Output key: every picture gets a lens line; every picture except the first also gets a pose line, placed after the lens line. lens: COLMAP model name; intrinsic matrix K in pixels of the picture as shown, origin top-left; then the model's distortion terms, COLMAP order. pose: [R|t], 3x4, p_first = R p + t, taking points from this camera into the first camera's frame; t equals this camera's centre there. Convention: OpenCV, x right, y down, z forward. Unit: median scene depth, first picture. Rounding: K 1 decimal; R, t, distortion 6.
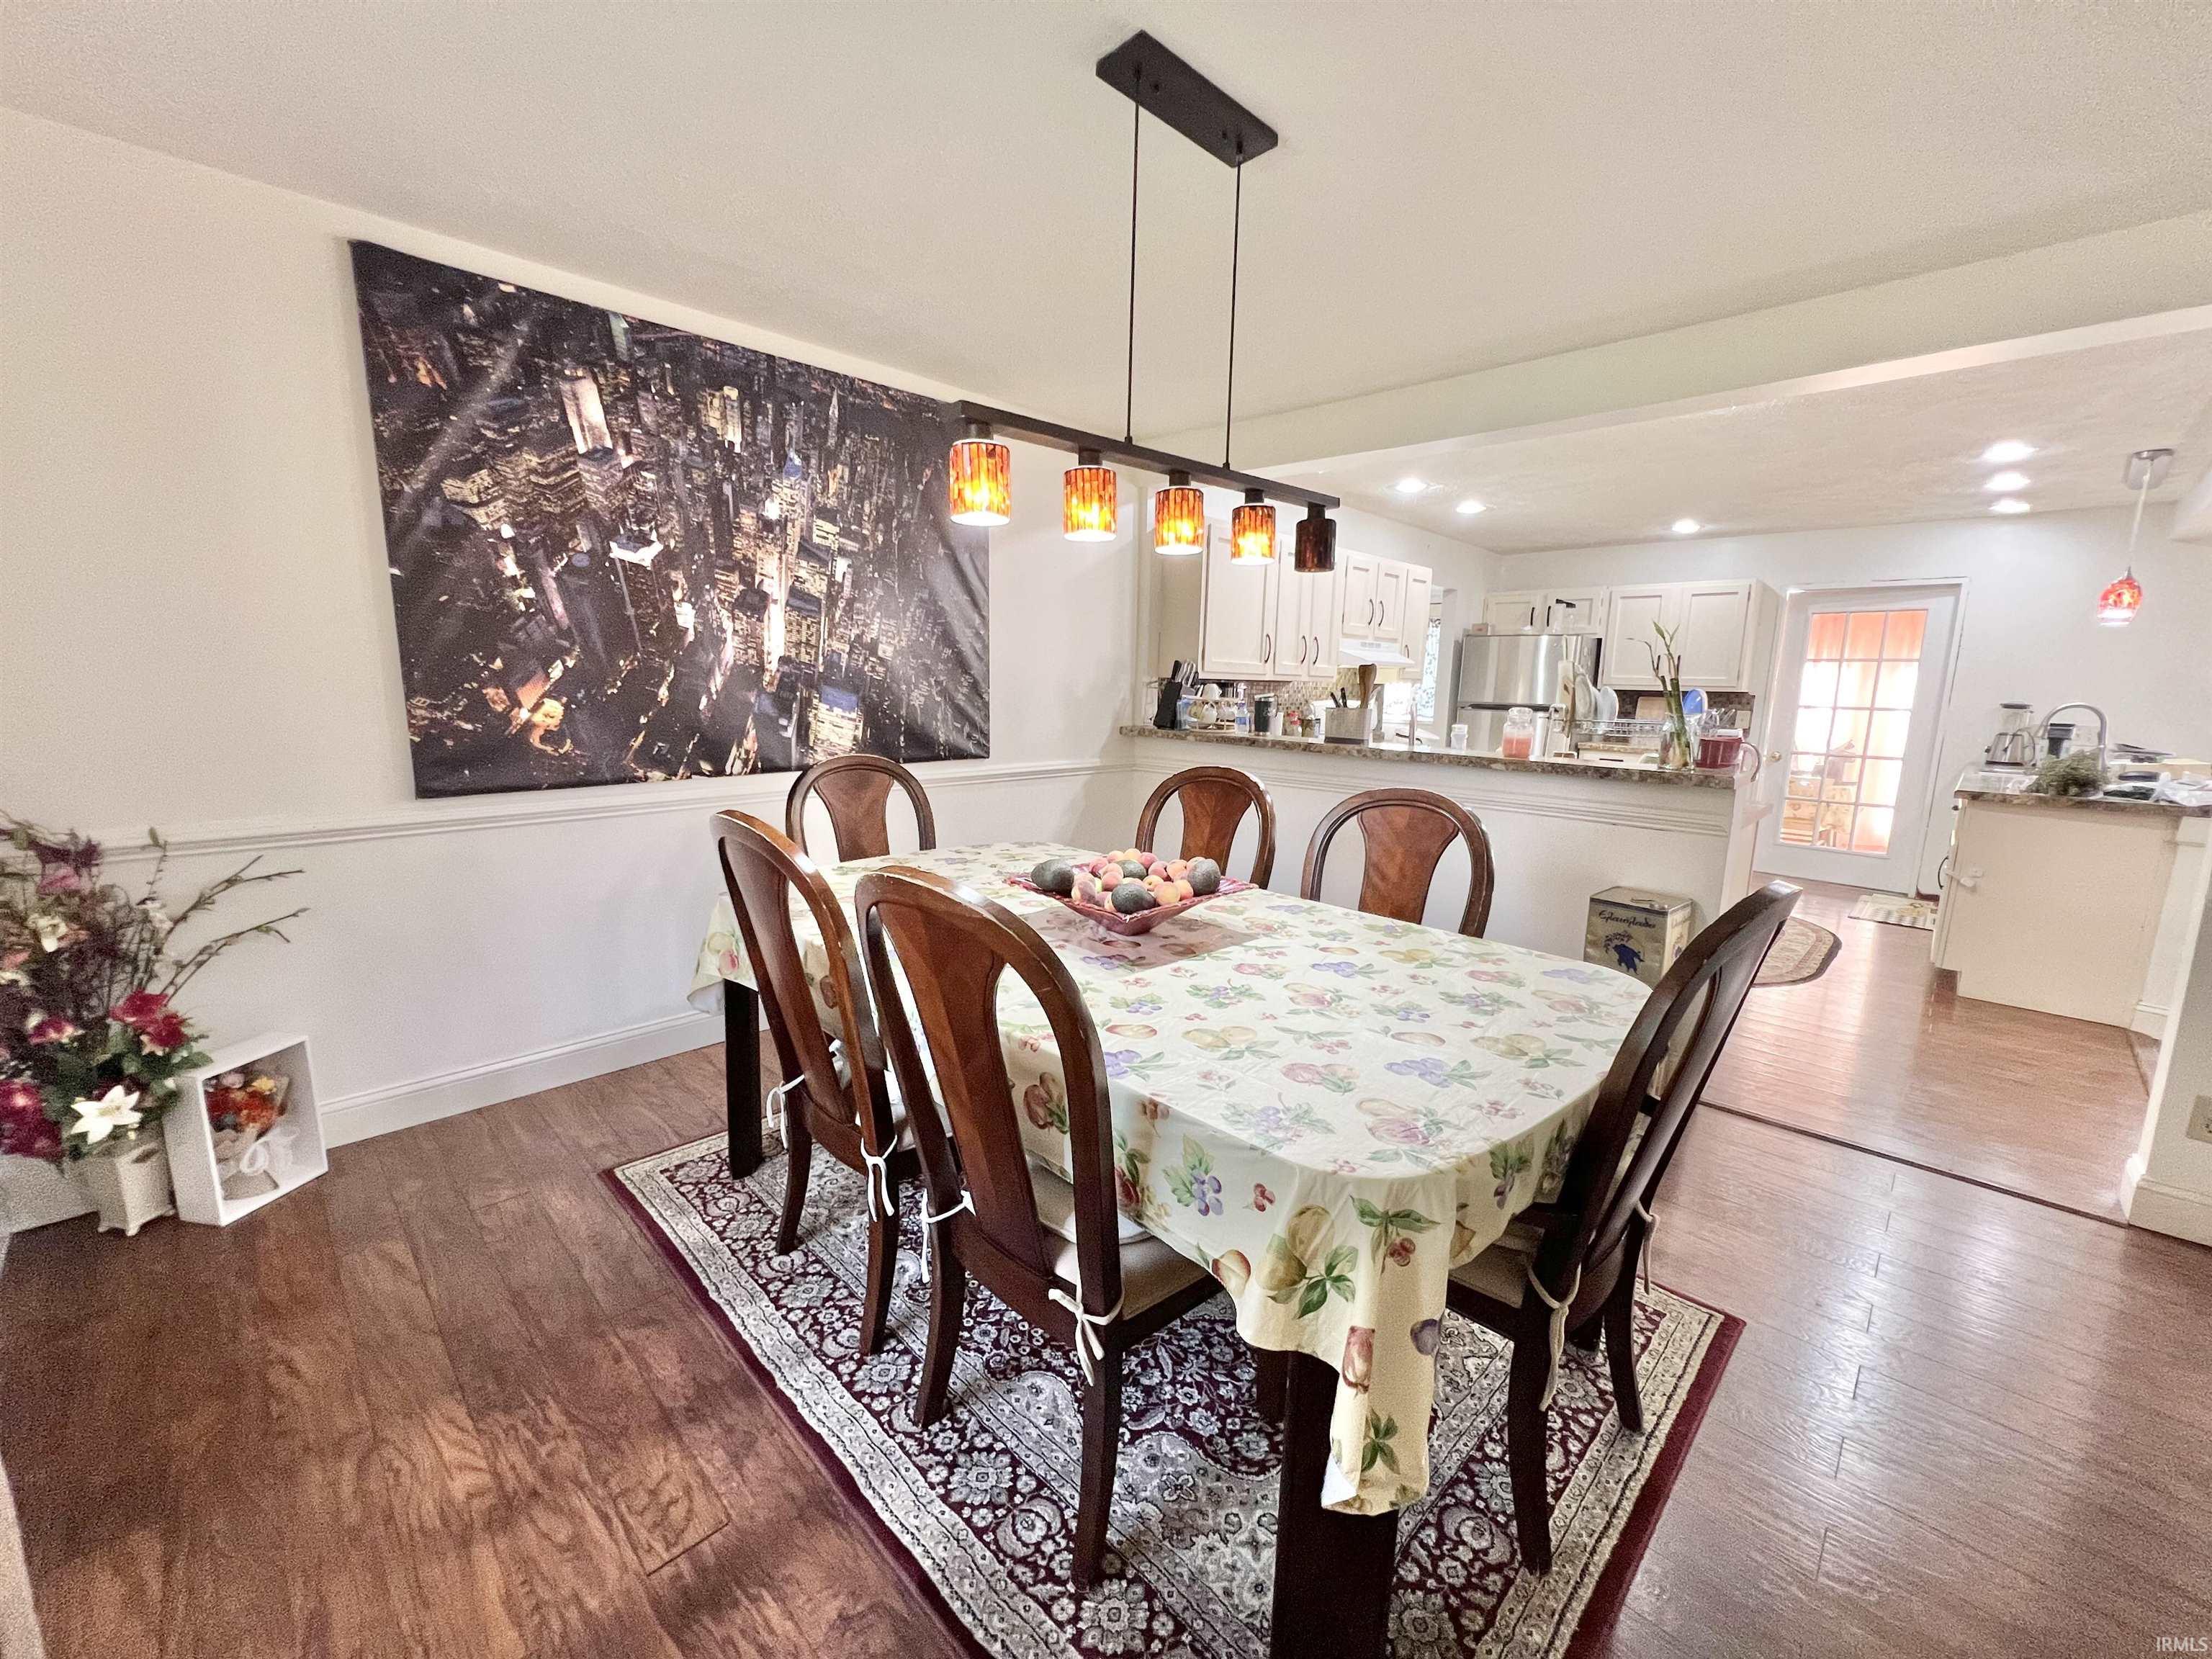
lens RADIAL K [[888.7, 0, 1109.1], [0, 888.7, 827.4], [0, 0, 1]] dist [-0.000726, 0.000059]
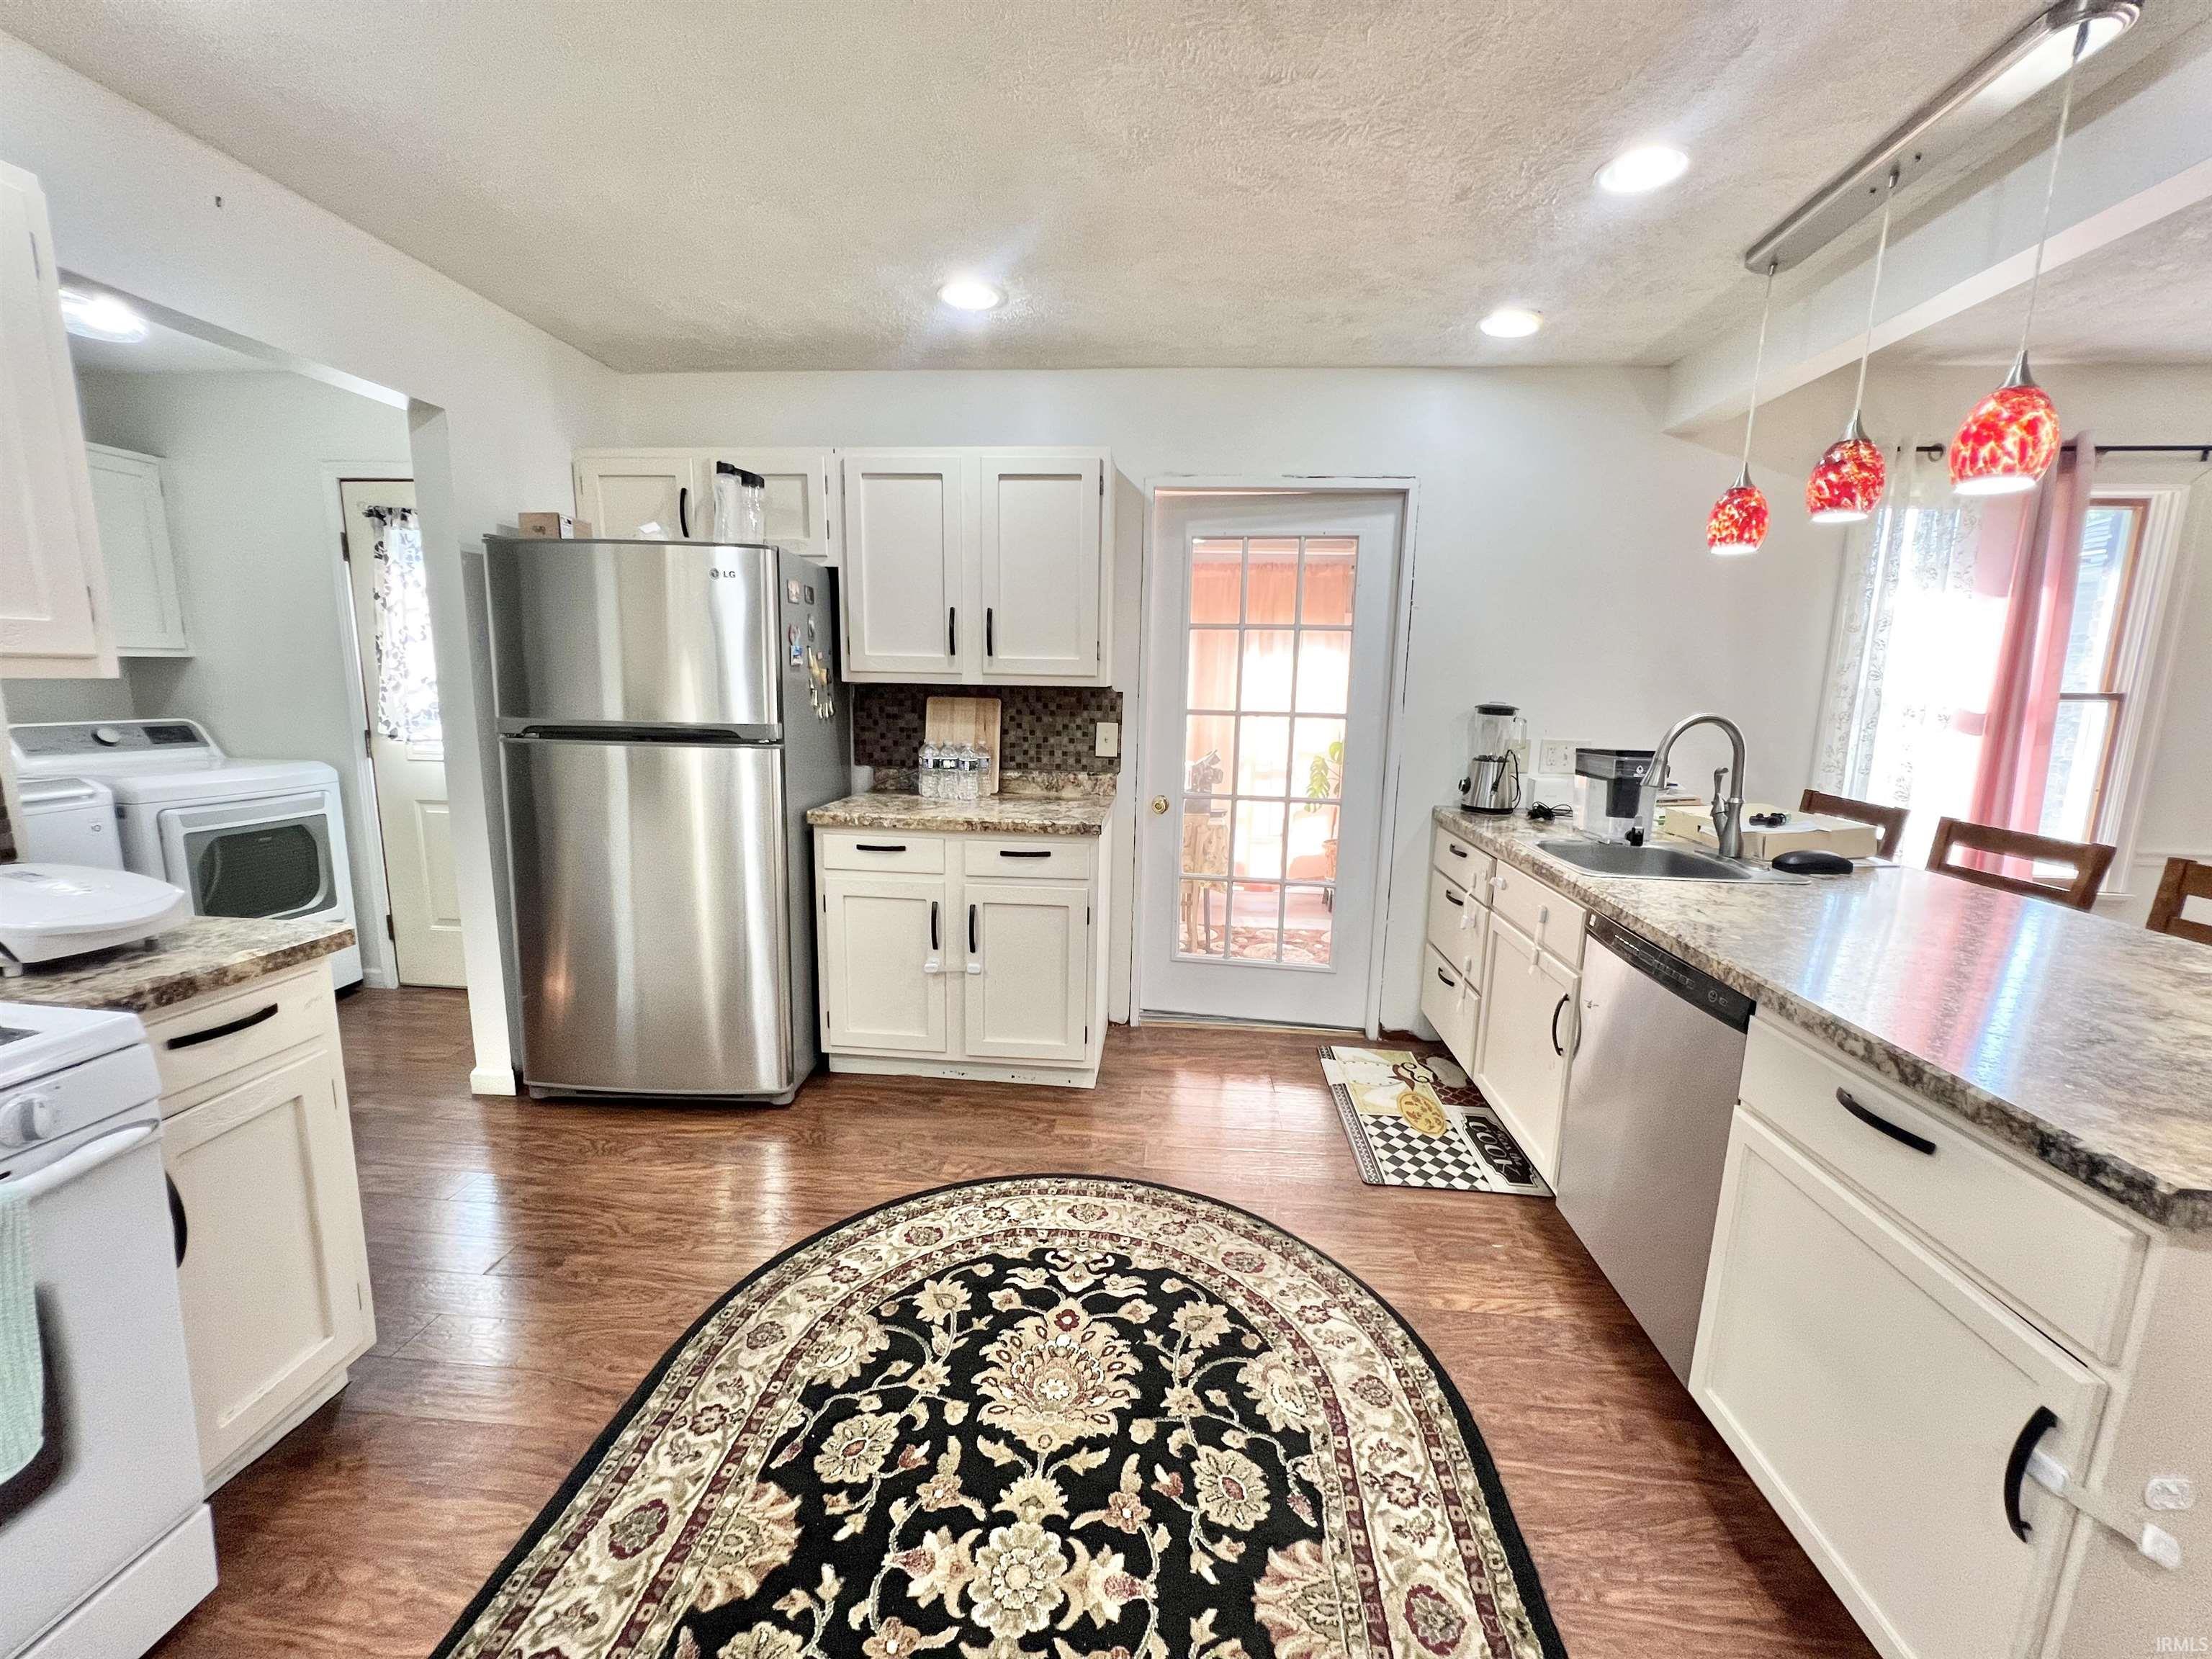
lens RADIAL K [[888.7, 0, 1100.5], [0, 888.7, 829.2], [0, 0, 1]] dist [-0.000726, 0.000059]
pose [[0.770357, -0.114851, 0.627184, 0.810783], [0.099803, 0.993239, 0.059299, -0.214996], [-0.629754, 0.016913, 0.776611, 1.283331]]
